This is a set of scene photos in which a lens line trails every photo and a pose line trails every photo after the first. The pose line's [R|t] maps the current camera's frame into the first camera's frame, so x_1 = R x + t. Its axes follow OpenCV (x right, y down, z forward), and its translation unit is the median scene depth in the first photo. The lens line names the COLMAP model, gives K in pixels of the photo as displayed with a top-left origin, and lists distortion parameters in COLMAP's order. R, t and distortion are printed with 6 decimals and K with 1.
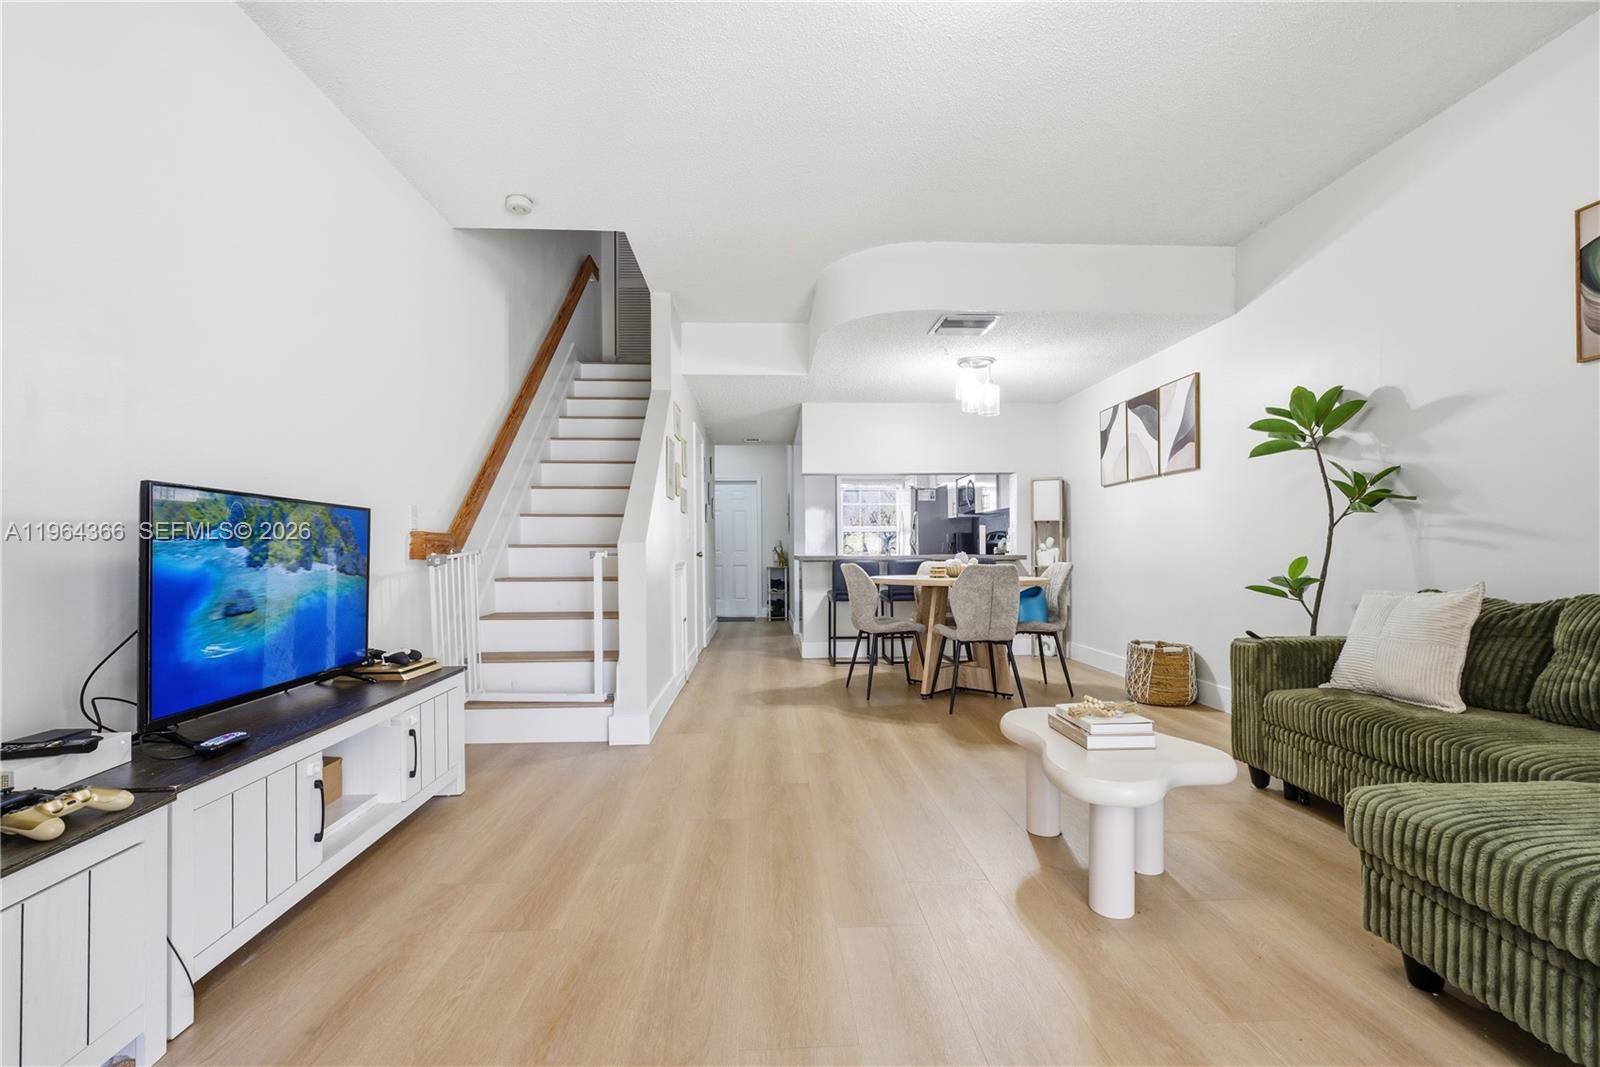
lens RADIAL K [[695.9, 0, 815.5], [0, 695.9, 552.1], [0, 0, 1]] dist [-0.001450, 0.000253]
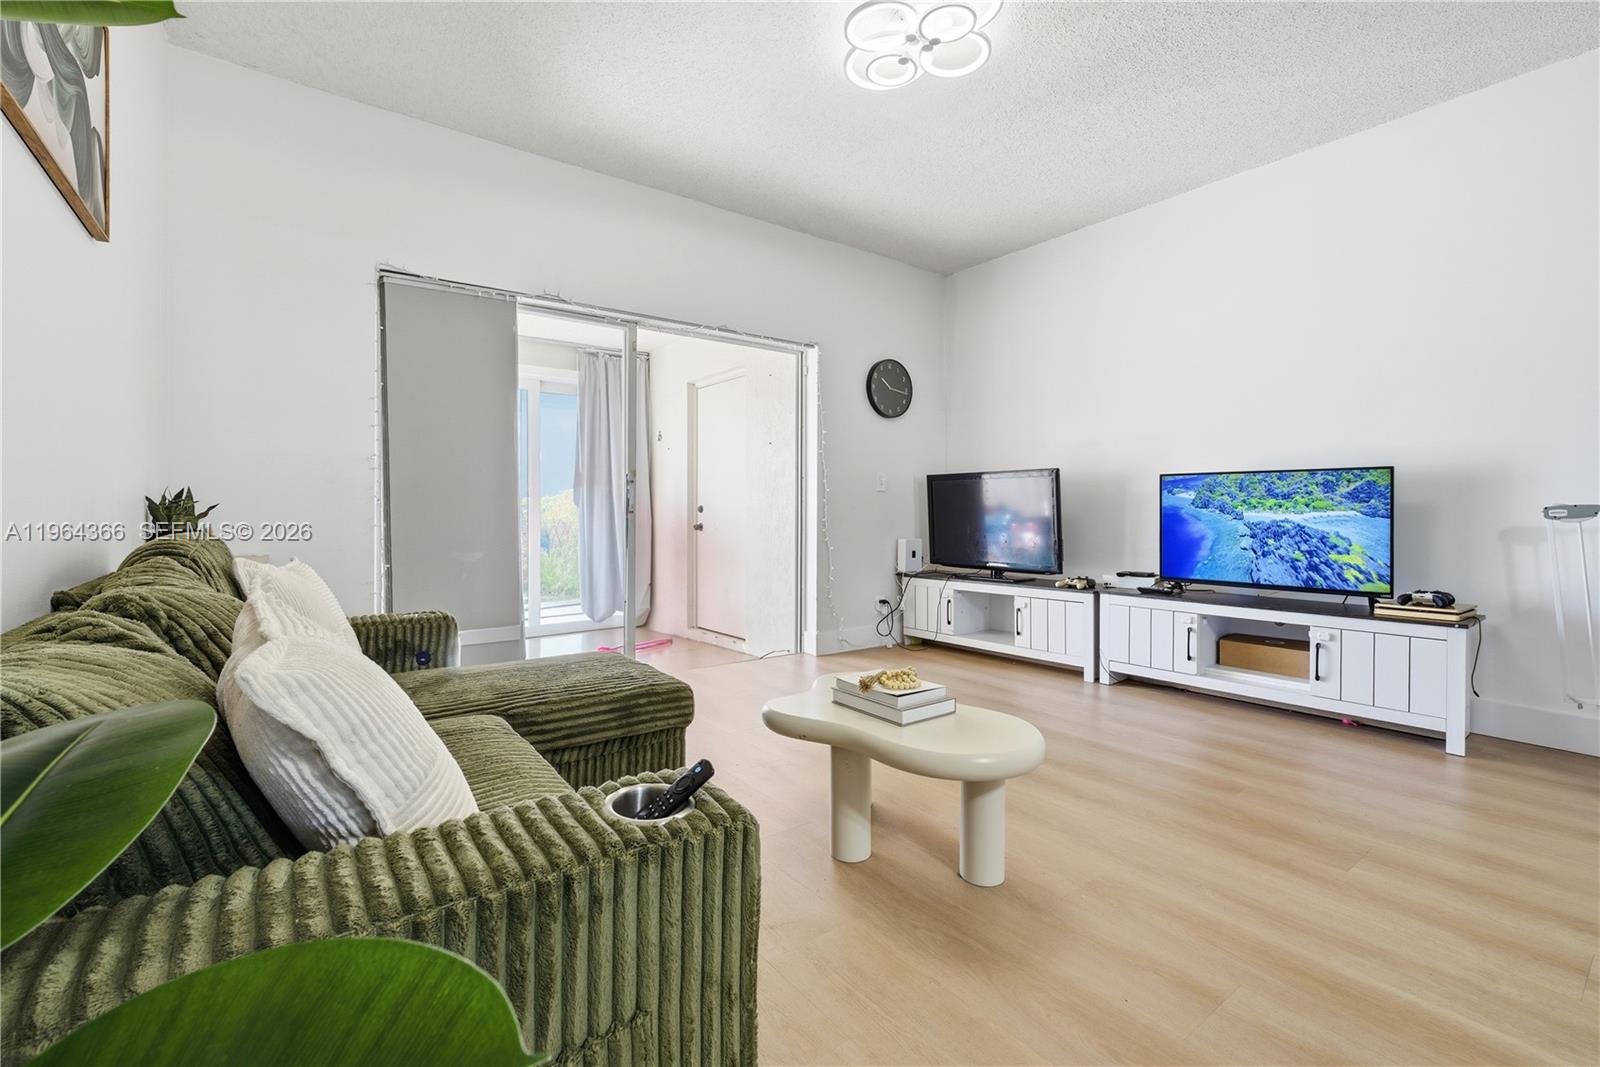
lens RADIAL K [[697.3, 0, 795.7], [0, 697.3, 504.6], [0, 0, 1]] dist [-0.001866, 0.000077]
pose [[-0.845911, 0.002019, -0.533320, 0.567554], [0.005074, 0.999978, -0.004263, 0.001692], [0.533300, -0.006312, -0.845903, 0.979986]]
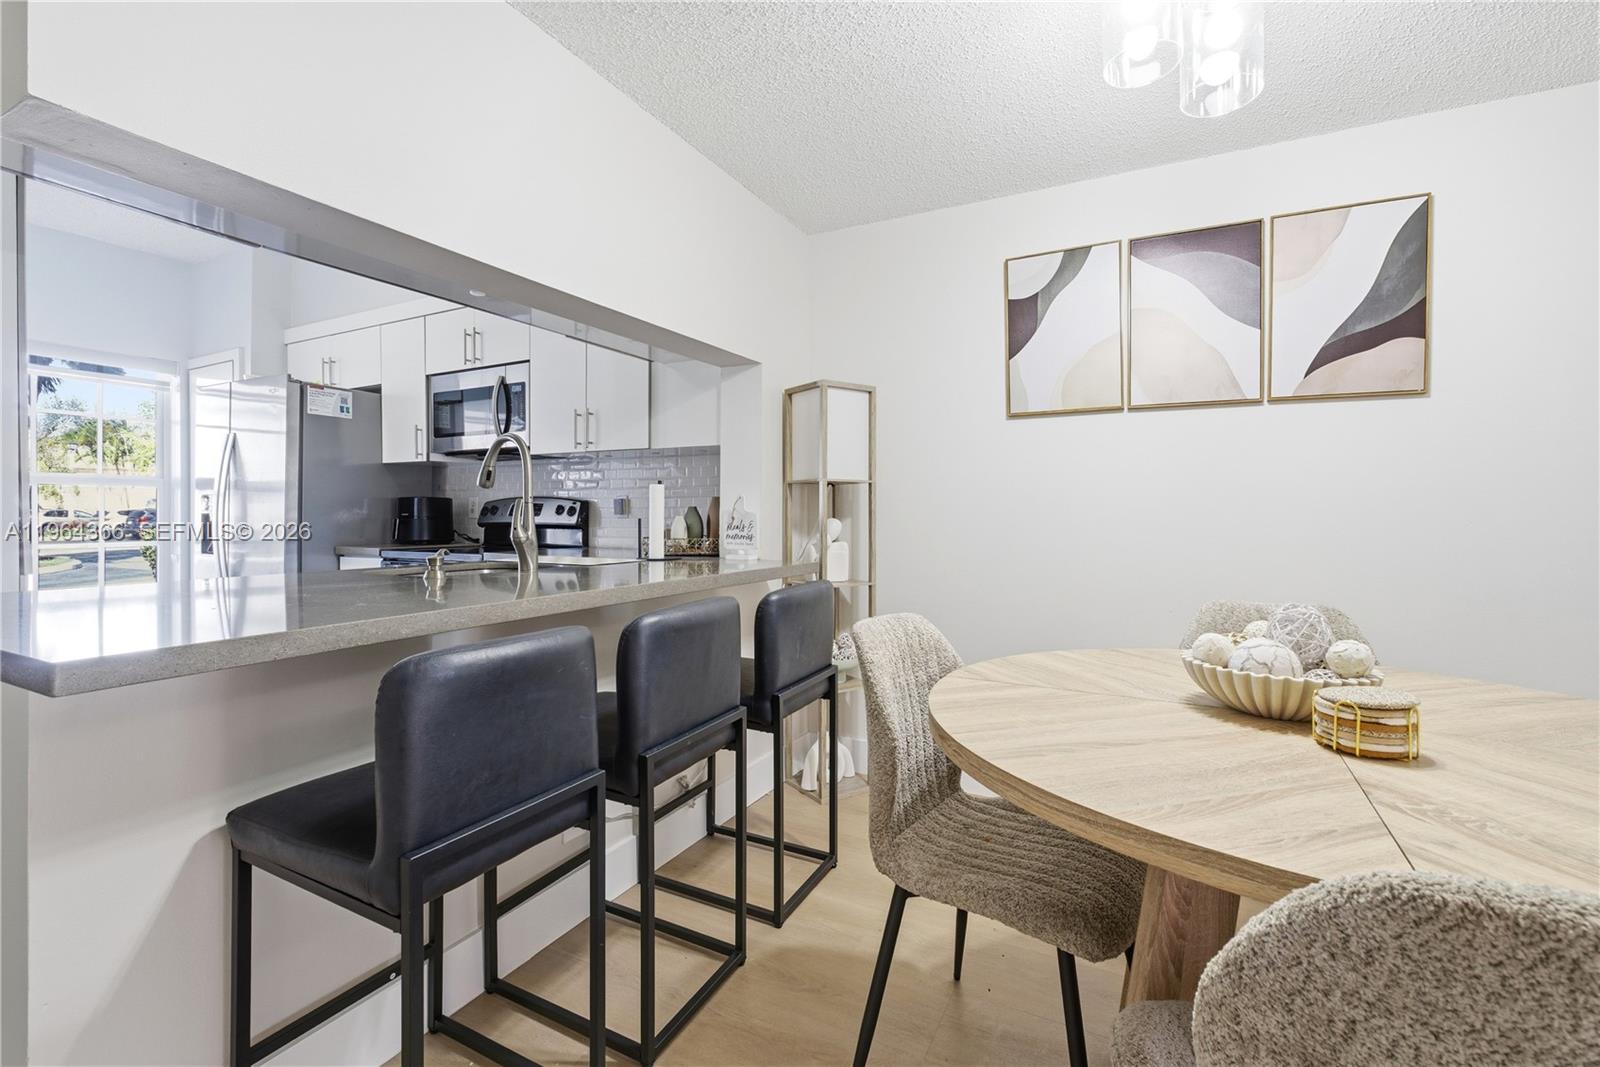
lens RADIAL K [[696.4, 0, 799.5], [0, 696.4, 517.7], [0, 0, 1]] dist [-0.000558, 0.000434]
pose [[0.522217, -0.003242, 0.852806, -0.111071], [-0.002482, 0.999983, 0.005321, -0.040711], [-0.852809, -0.004895, 0.522200, 1.337197]]
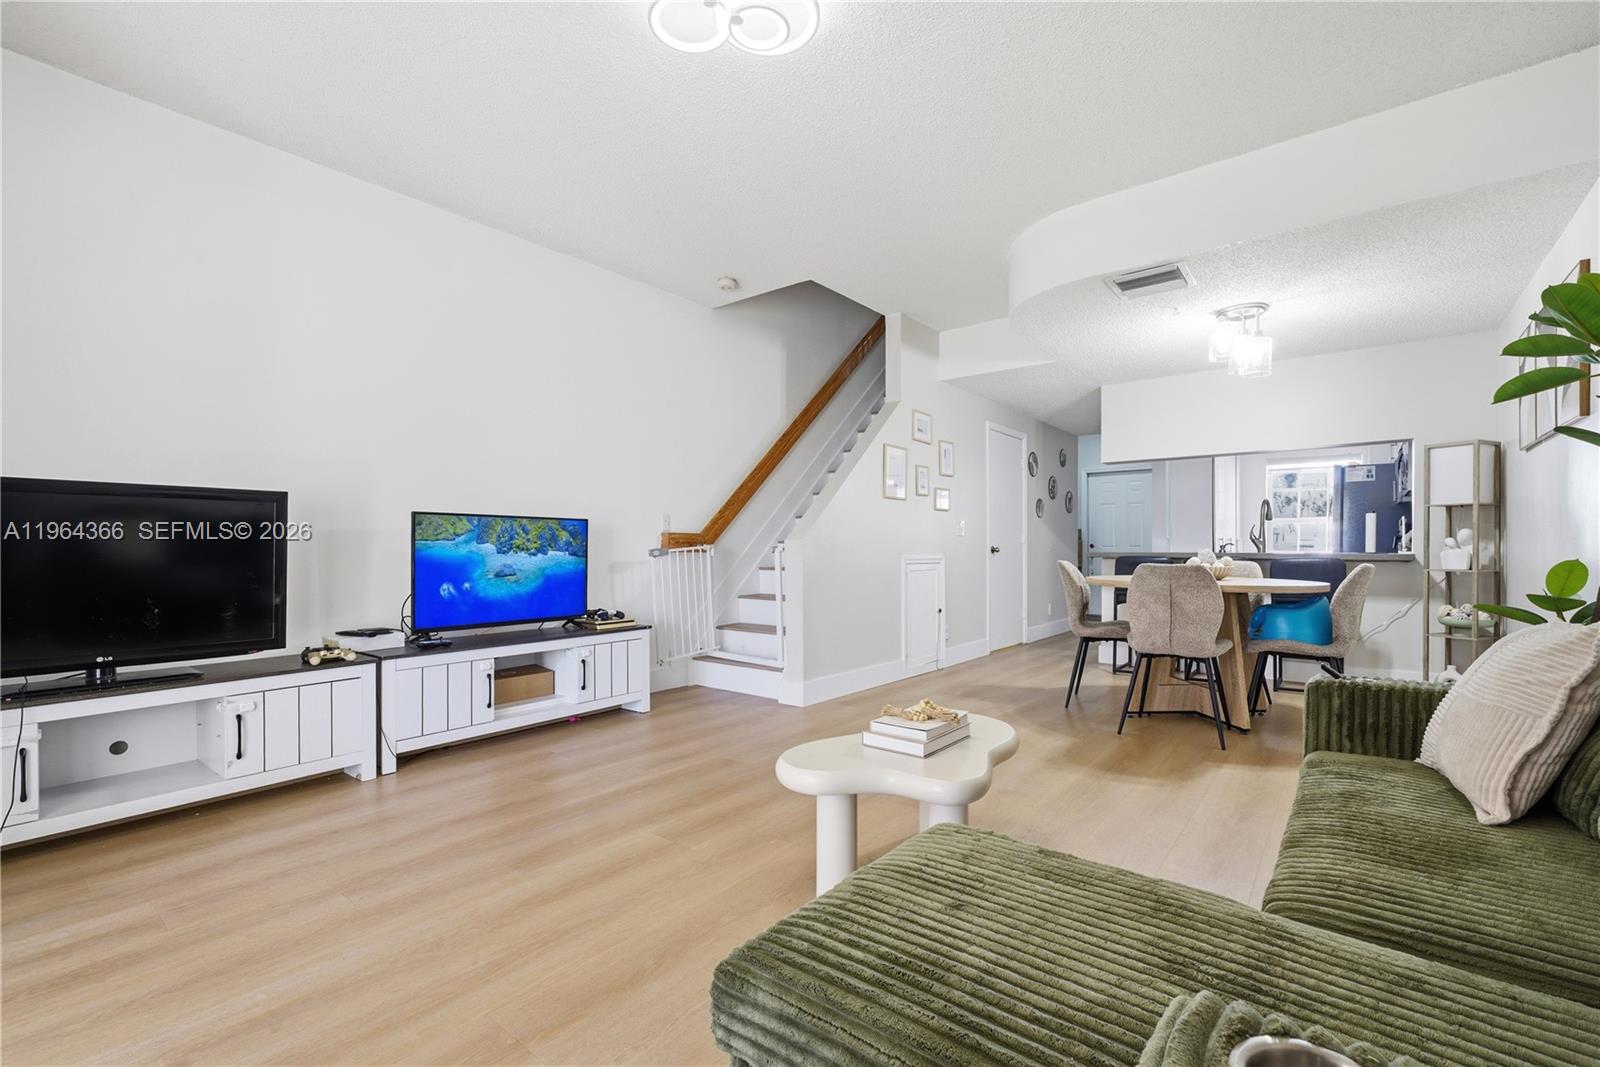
lens RADIAL K [[695.9, 0, 815.5], [0, 695.9, 552.1], [0, 0, 1]] dist [-0.001450, 0.000253]
pose [[0.748372, 0.009043, -0.663218, 0.532444], [-0.004614, 0.999954, 0.008427, -0.001761], [0.663263, -0.003247, 0.748379, 0.106123]]
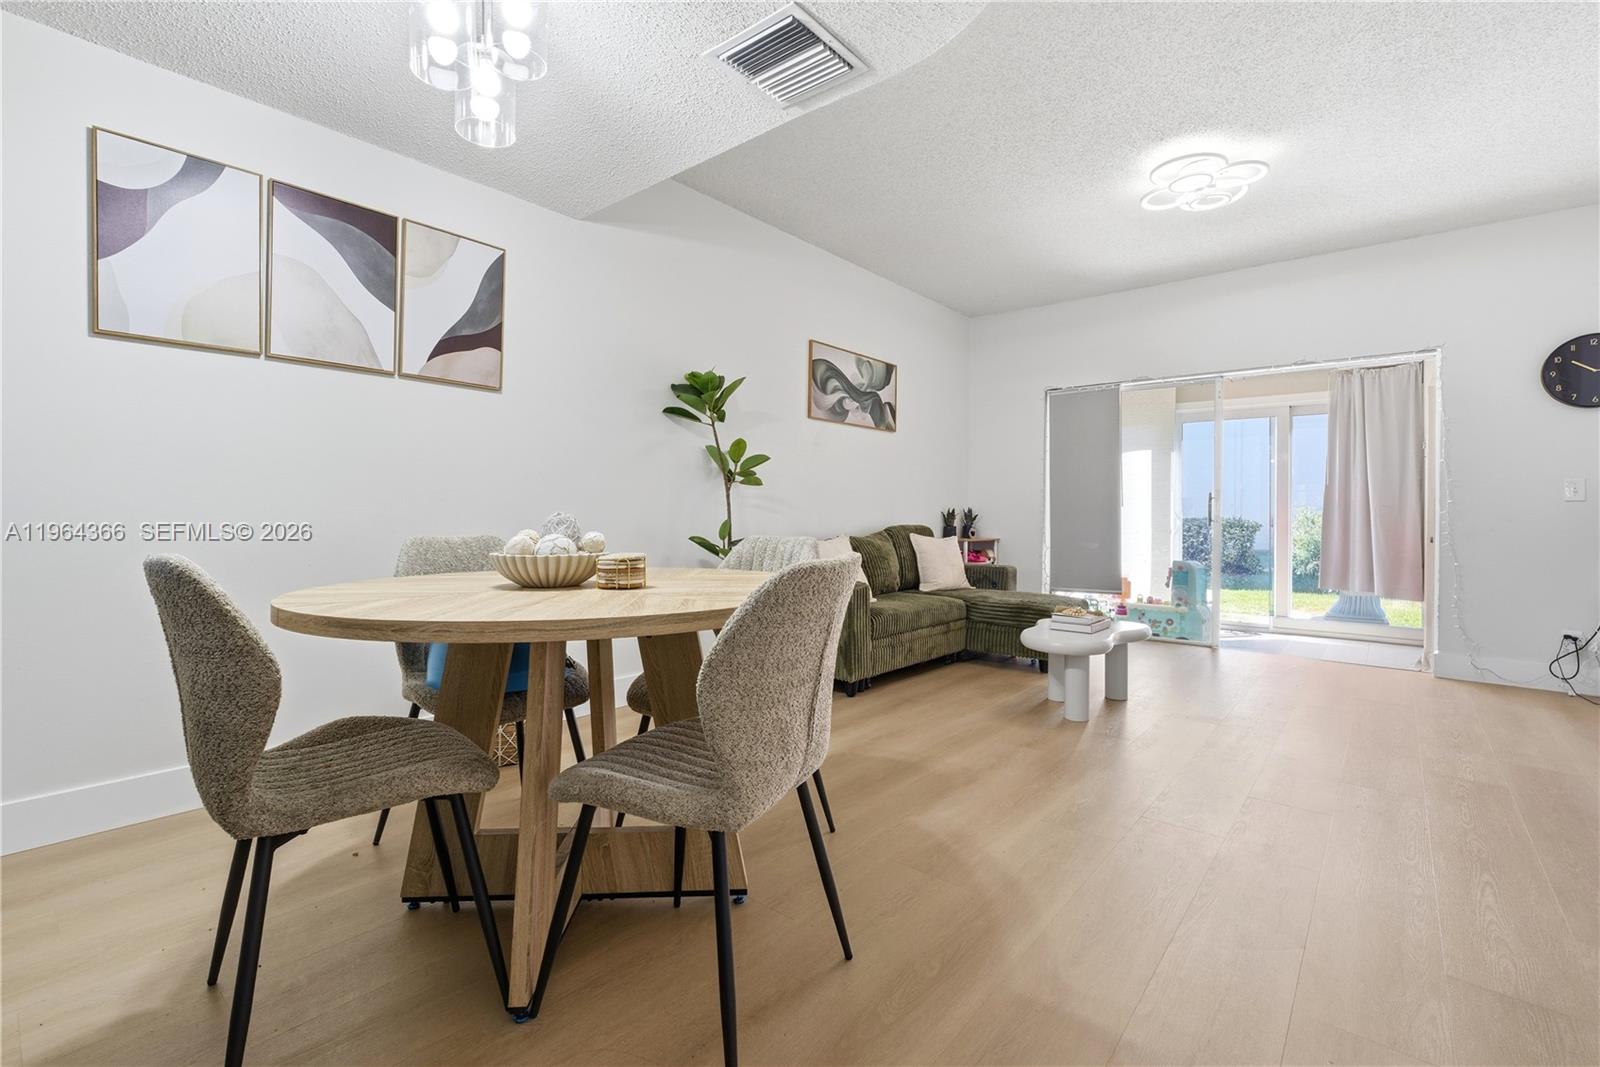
lens RADIAL K [[709.3, 0, 791.4], [0, 709.3, 519.3], [0, 0, 1]] dist [-0.011693, 0.000073]
pose [[-0.705924, -0.007912, 0.708243, -0.173542], [-0.006315, 0.999968, 0.004876, 0.002017], [-0.708259, -0.001031, -0.705952, 1.539313]]
